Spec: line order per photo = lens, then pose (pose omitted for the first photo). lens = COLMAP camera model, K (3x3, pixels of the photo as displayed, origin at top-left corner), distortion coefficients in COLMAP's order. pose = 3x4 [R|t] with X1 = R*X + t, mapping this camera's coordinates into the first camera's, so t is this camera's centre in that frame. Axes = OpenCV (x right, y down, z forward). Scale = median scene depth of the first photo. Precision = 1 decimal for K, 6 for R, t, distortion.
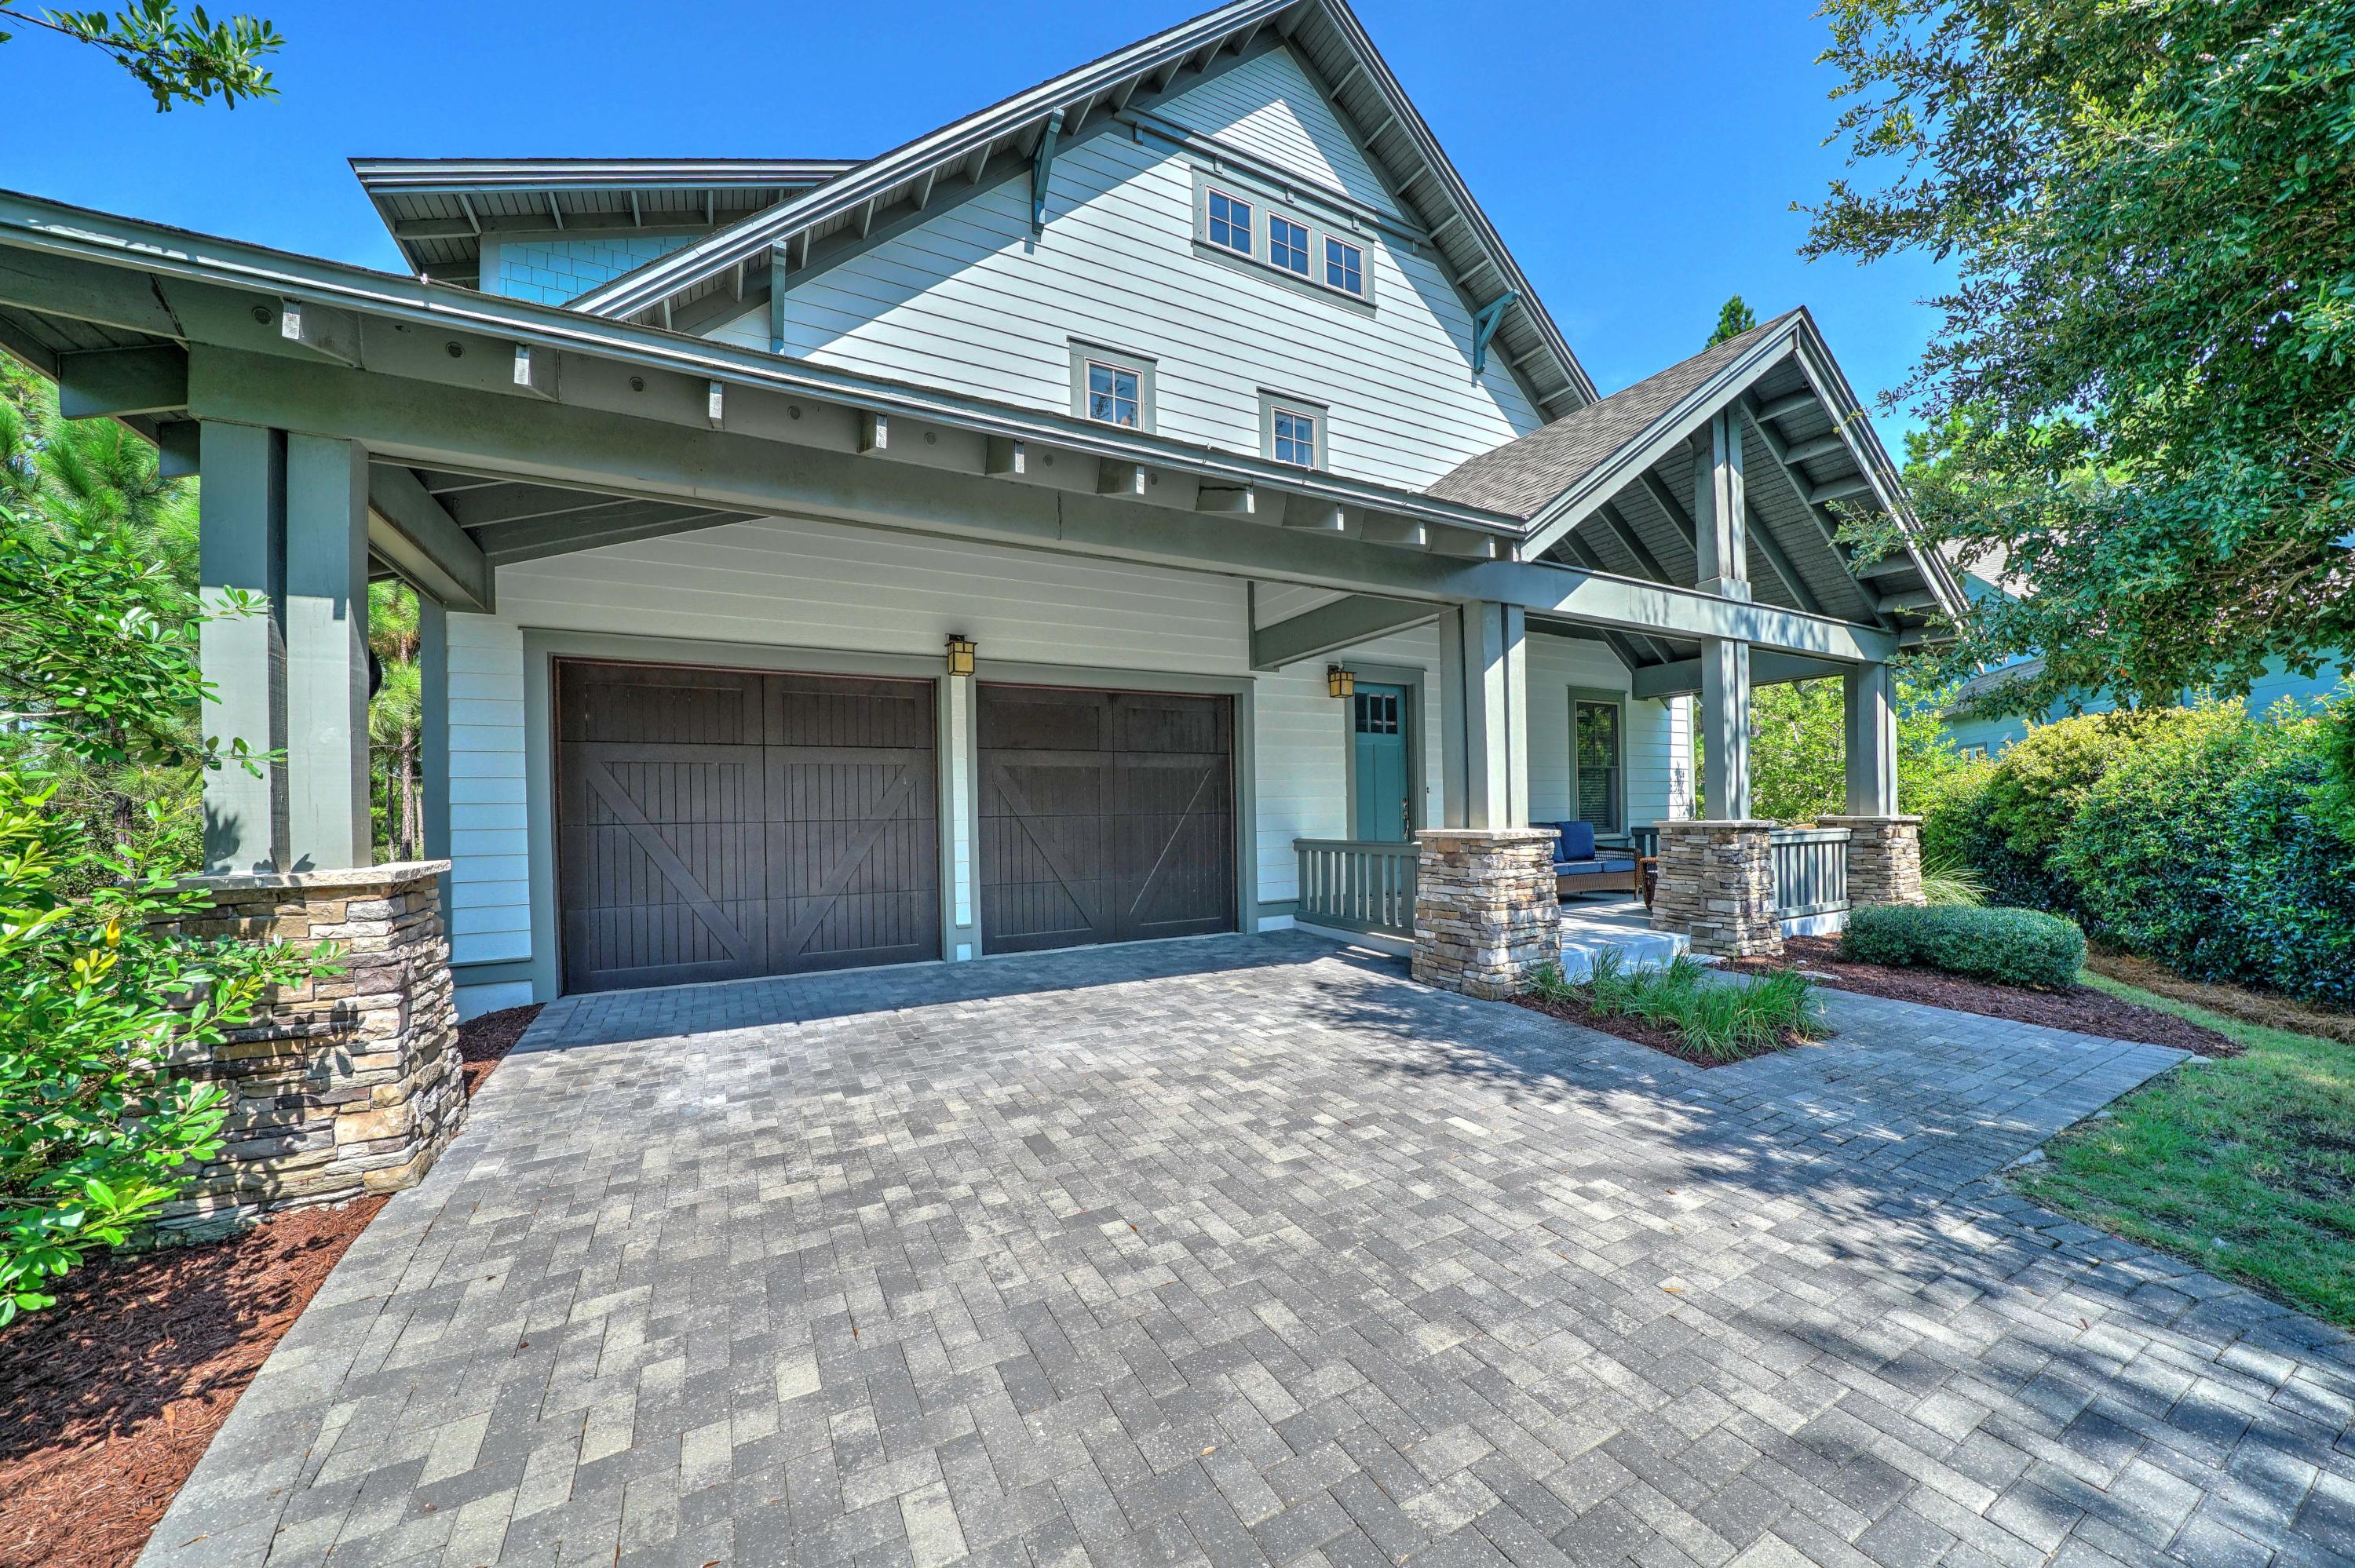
lens RADIAL K [[830.8, 0, 1162.0], [0, 830.8, 807.6], [0, 0, 1]] dist [-0.024980, 0.000072]
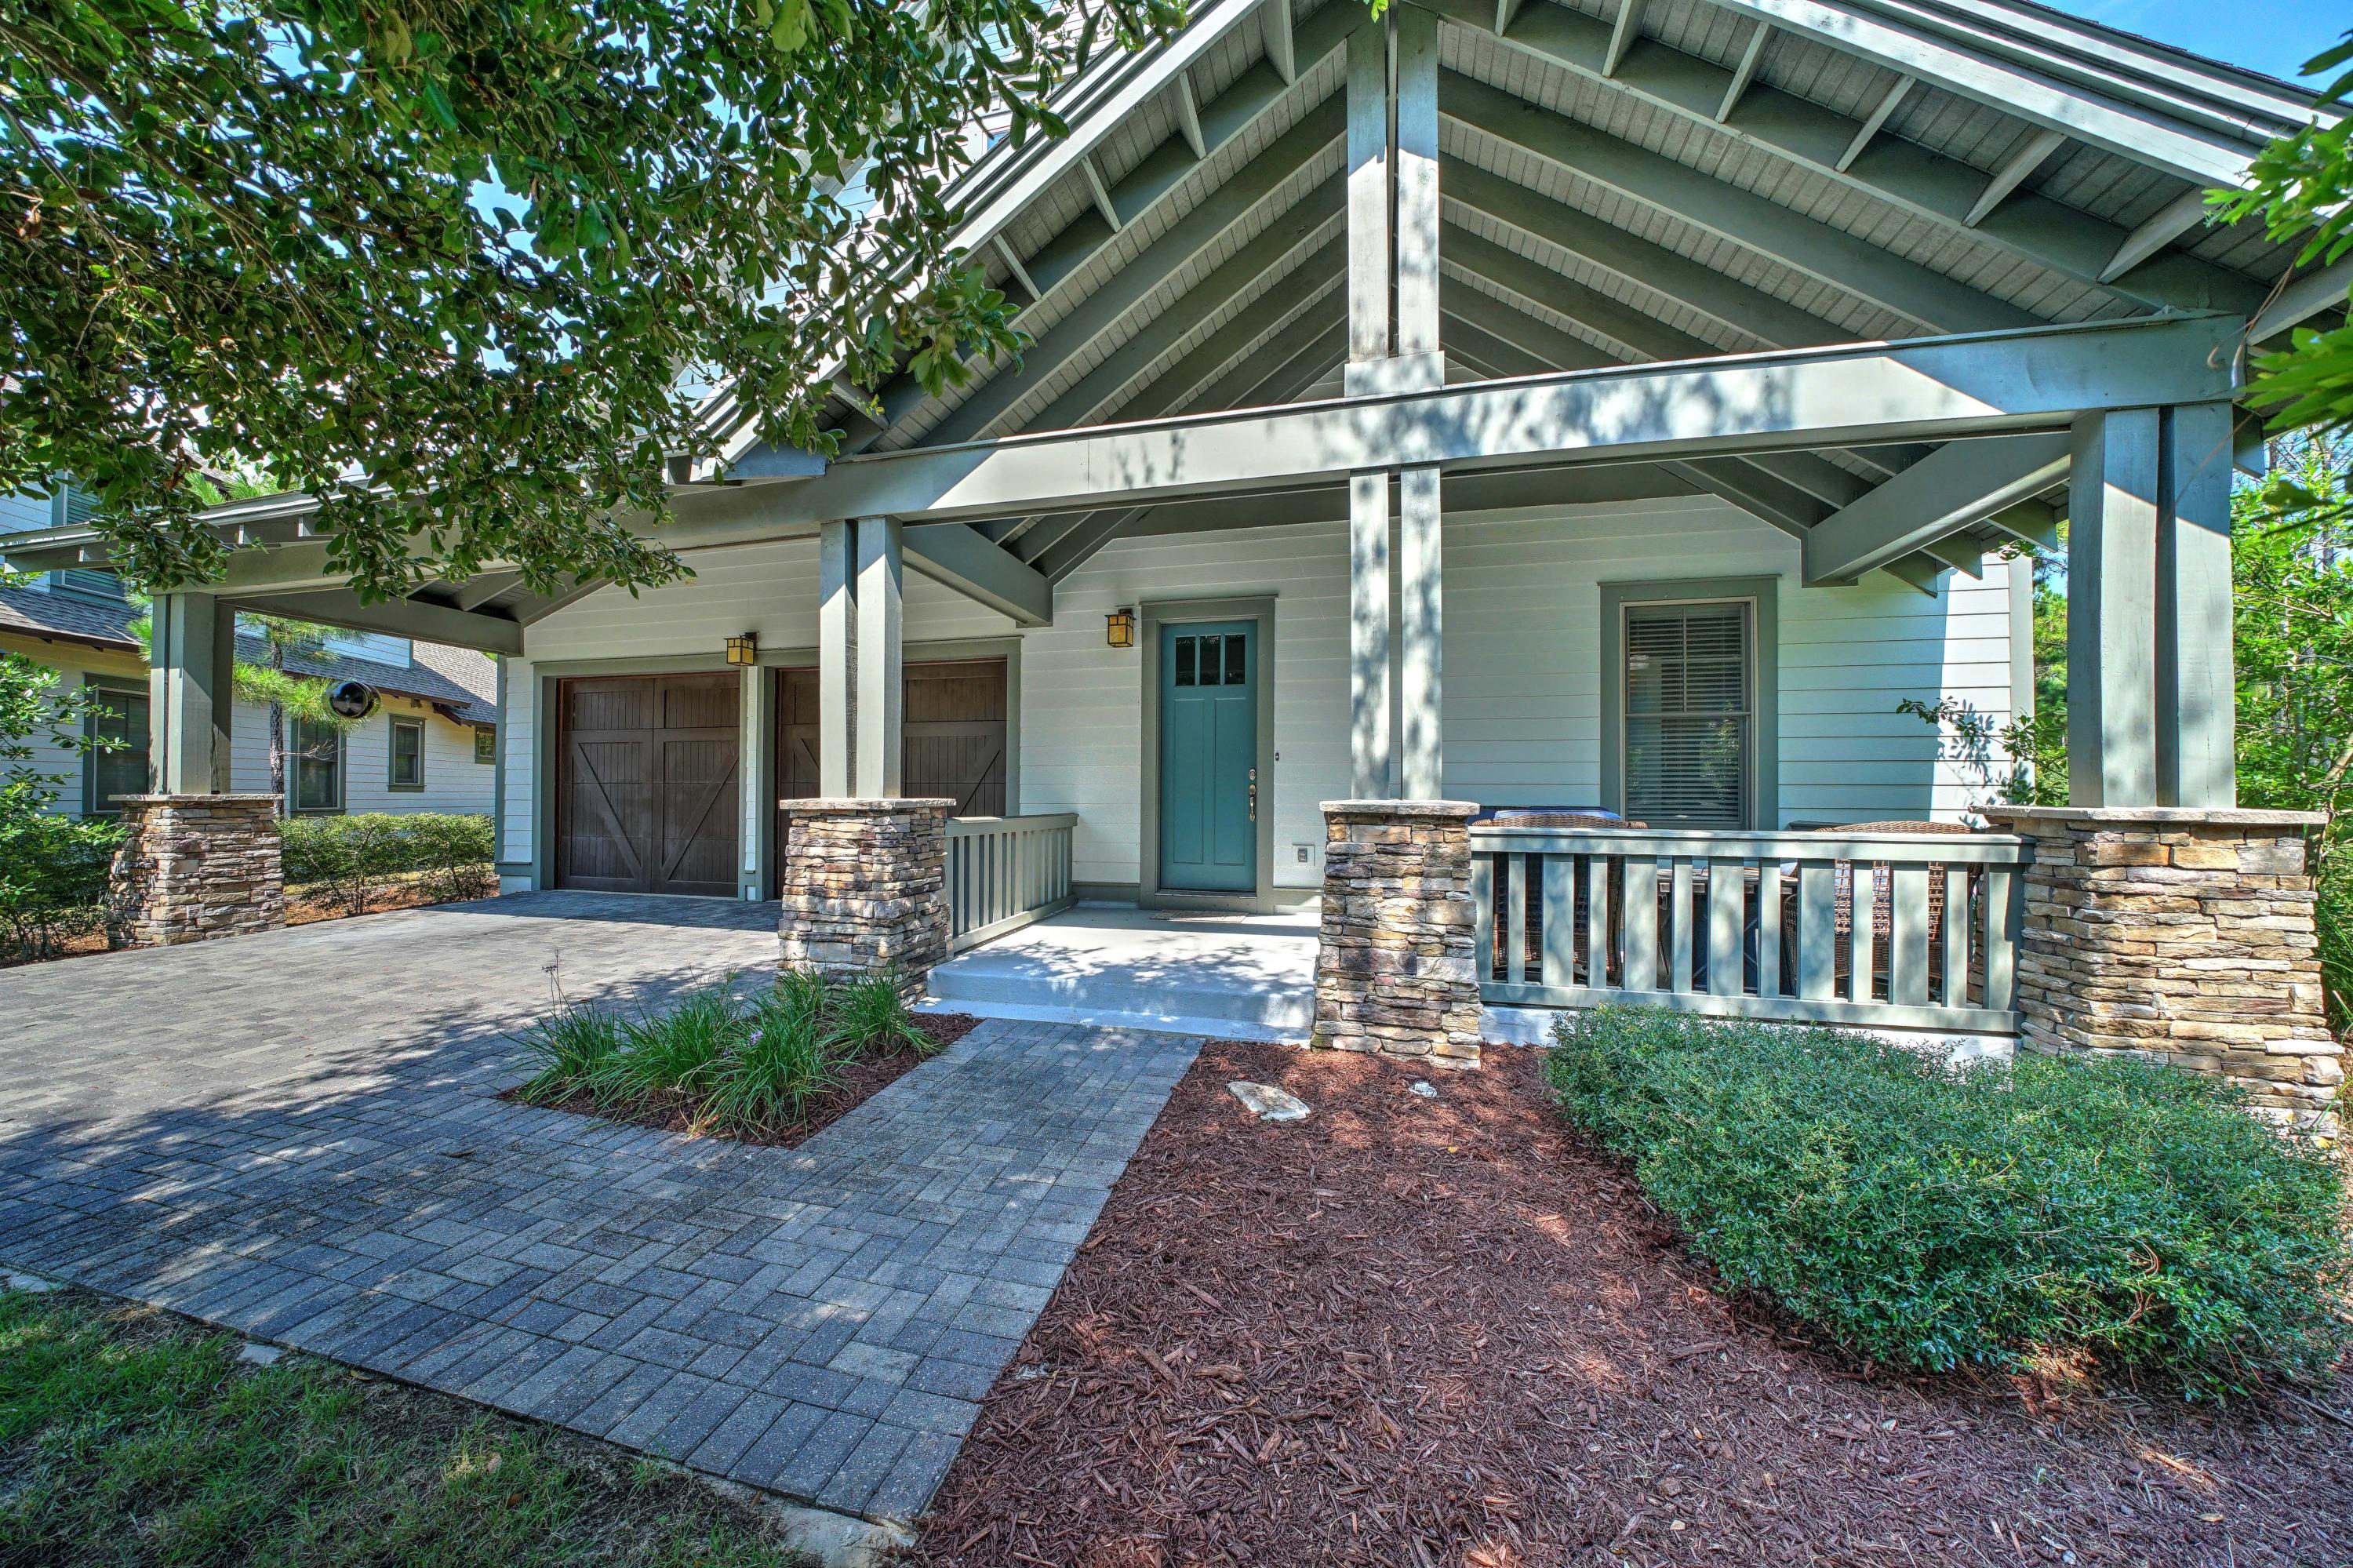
lens RADIAL K [[813.6, 0, 1156.4], [0, 813.6, 792.6], [0, 0, 1]] dist [-0.018073, 0.000107]
pose [[0.733726, 0.015969, -0.679257, 1.185437], [-0.013551, 0.999869, 0.008869, 0.009553], [0.679310, 0.002697, 0.733847, 0.627294]]
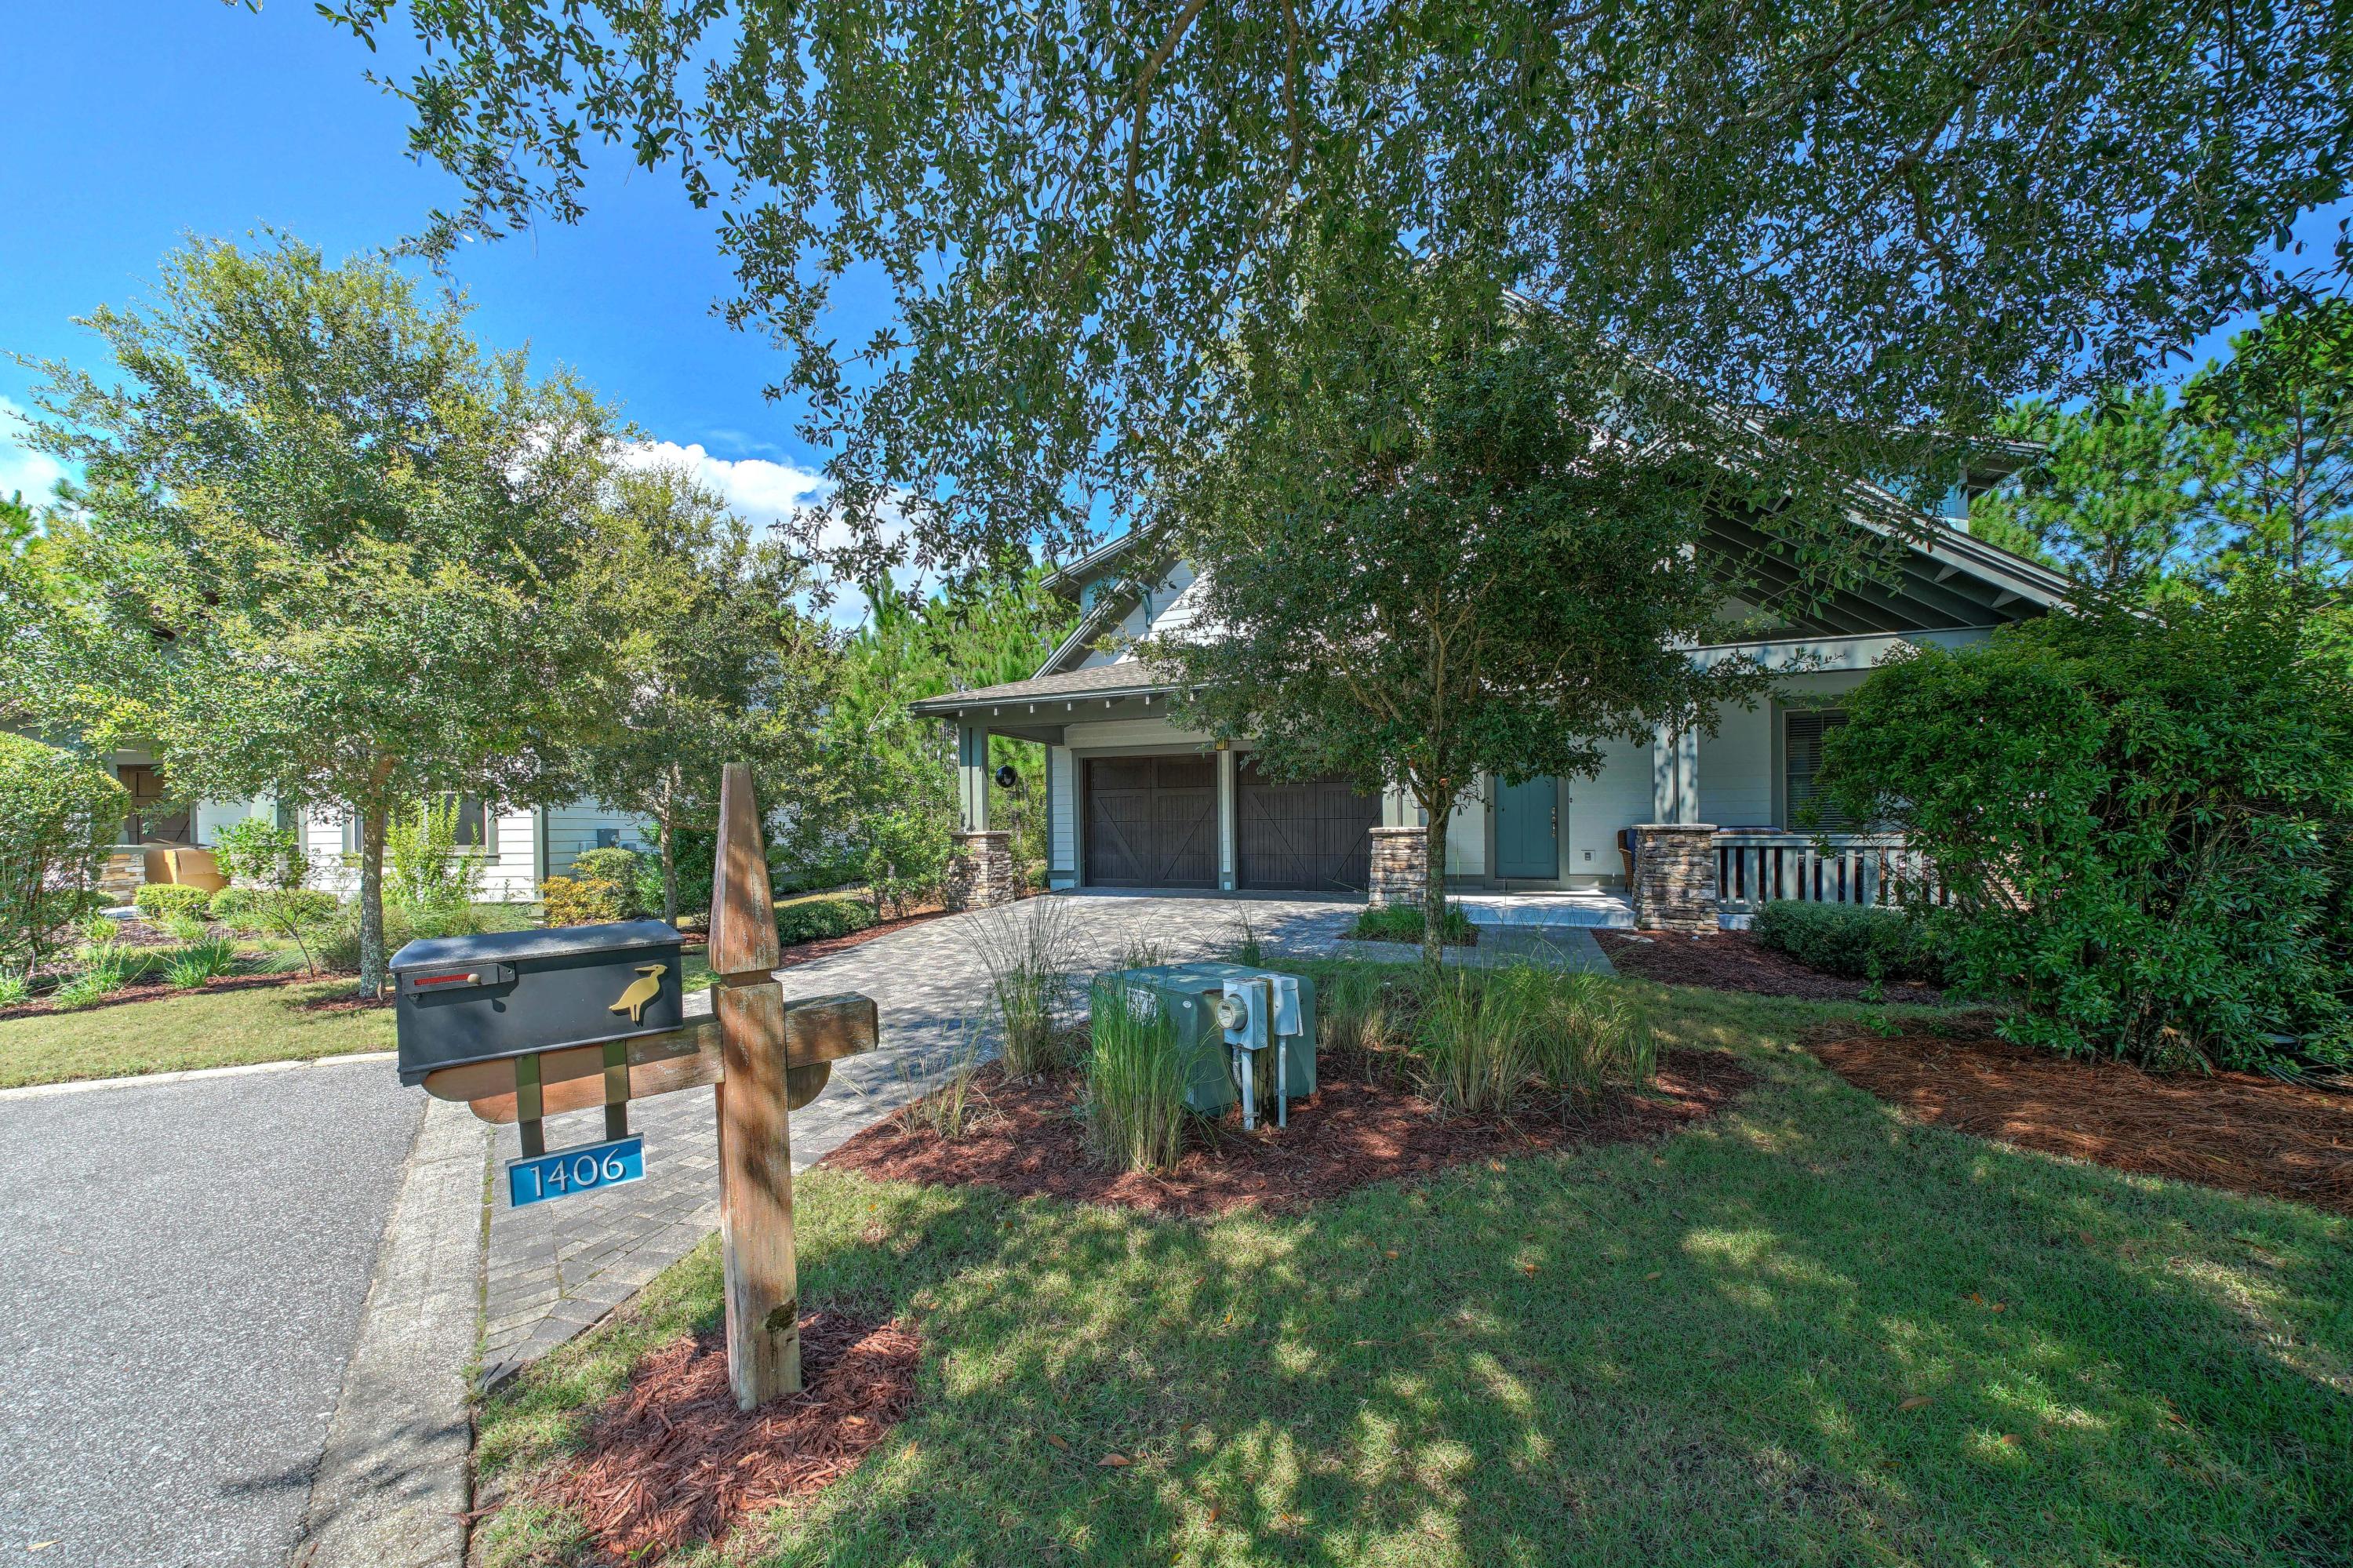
lens RADIAL K [[830.3, 0, 1161.1], [0, 830.3, 807.6], [0, 0, 1]] dist [-0.024980, 0.000072]
pose [[0.634832, -0.007758, -0.772611, 1.468918], [0.002882, 0.999966, -0.007674, -0.004679], [0.772645, 0.002645, 0.634833, -0.507896]]
